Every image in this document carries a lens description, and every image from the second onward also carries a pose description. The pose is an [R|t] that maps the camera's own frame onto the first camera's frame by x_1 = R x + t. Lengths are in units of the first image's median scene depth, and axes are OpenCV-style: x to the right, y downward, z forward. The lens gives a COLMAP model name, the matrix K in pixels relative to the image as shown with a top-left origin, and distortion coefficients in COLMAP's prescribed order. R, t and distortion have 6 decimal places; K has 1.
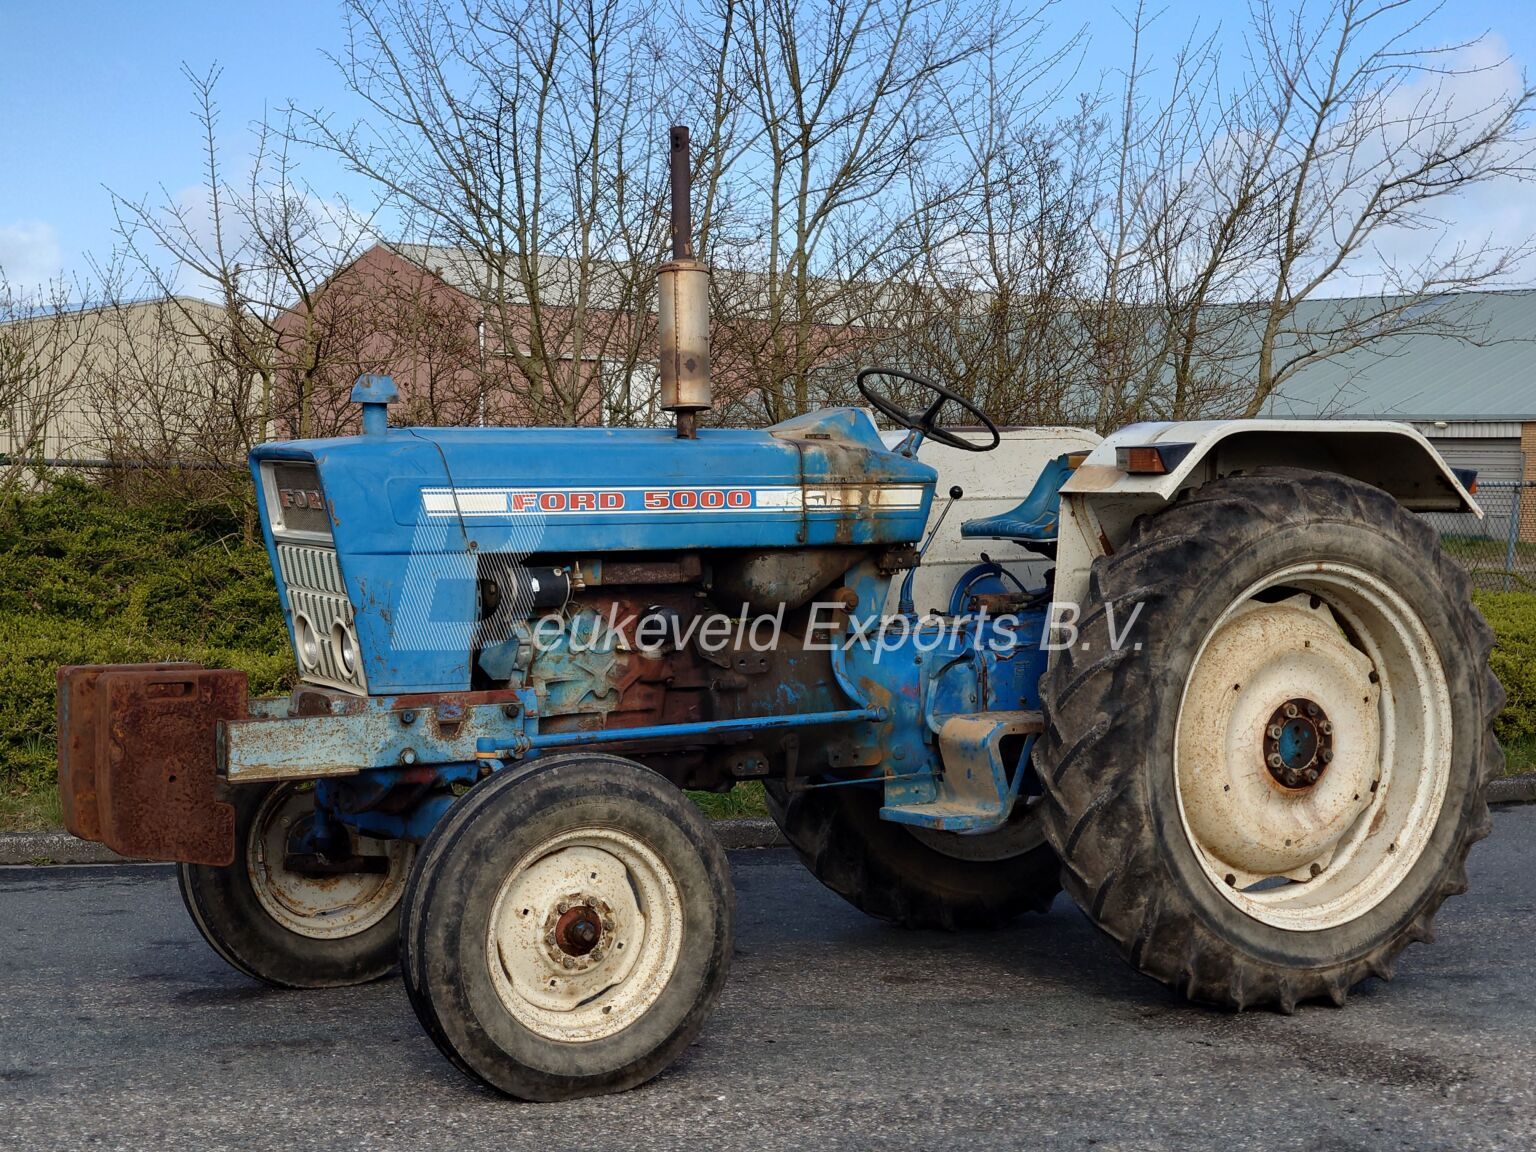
lens RADIAL K [[3841.8, 0, 768.0], [0, 3841.8, 576.0], [0, 0, 1]] dist [0.617322, 0.070775]
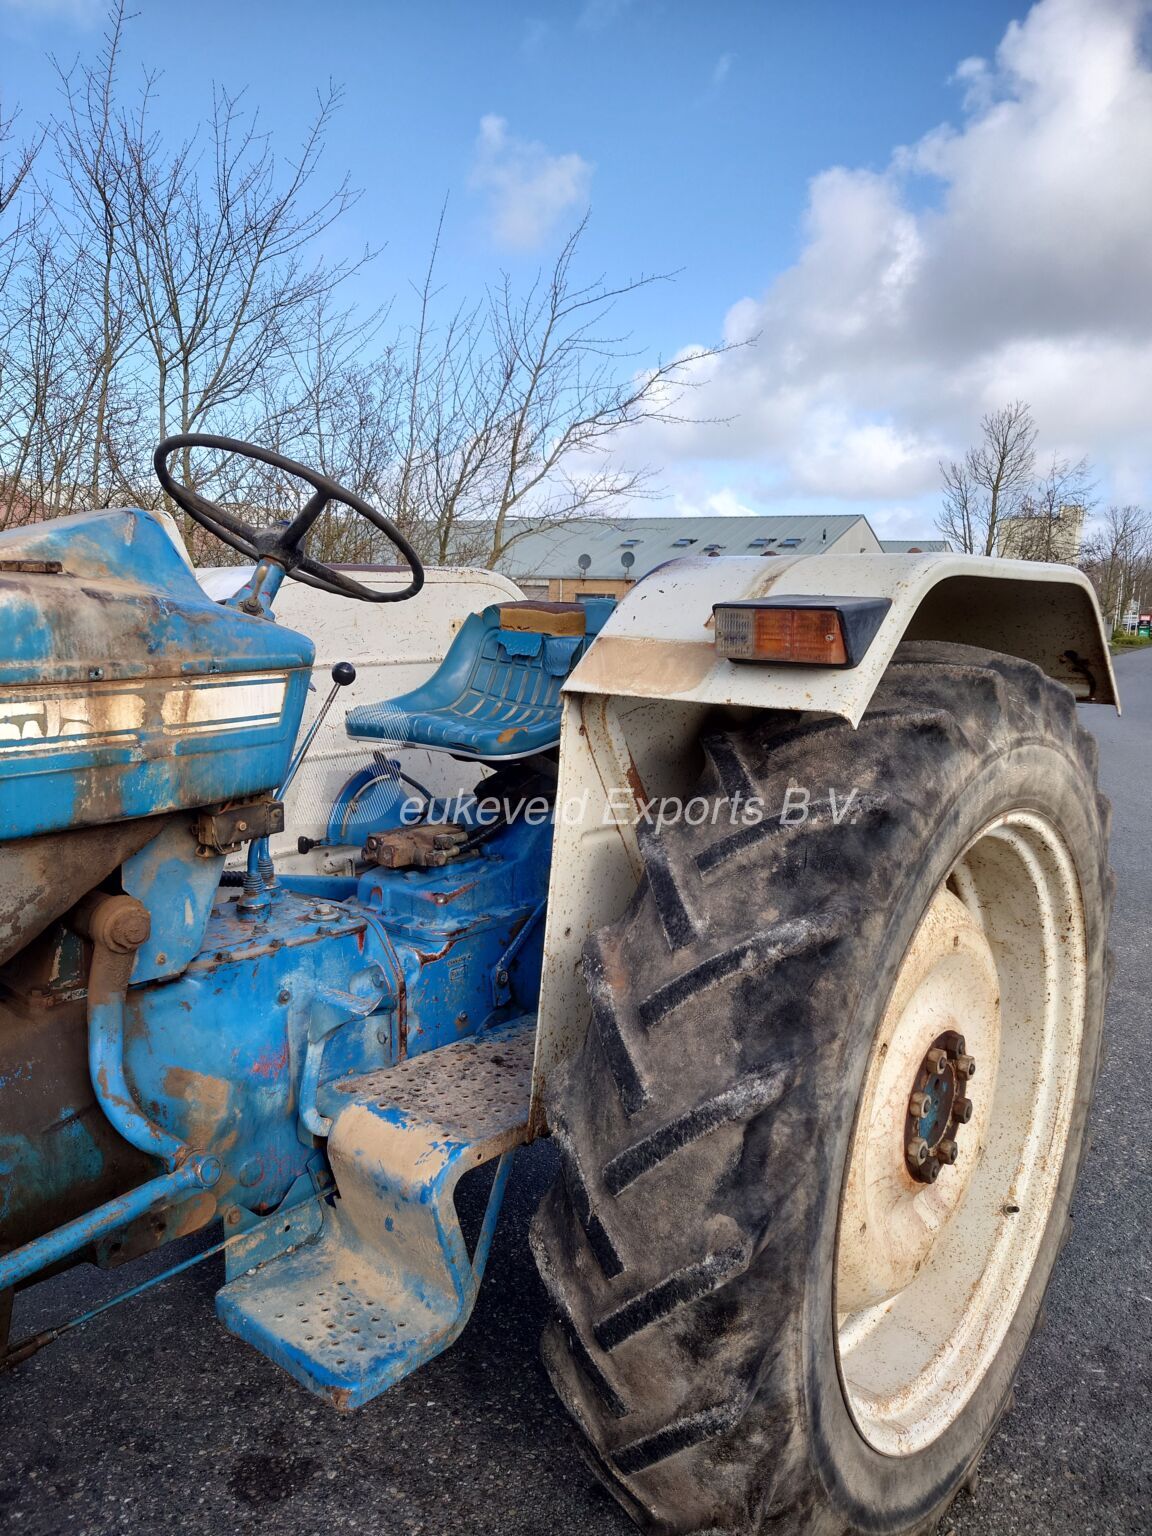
lens RADIAL K [[1187.5, 0, 576.0], [0, 1187.5, 768.0], [0, 0, 1]] dist [-0.011907, 0.003117]
pose [[0.959109, -0.026831, 0.281761, 0.032968], [-0.006615, 0.993100, 0.117085, -0.029762], [-0.282958, -0.114161, 0.952314, 0.850958]]
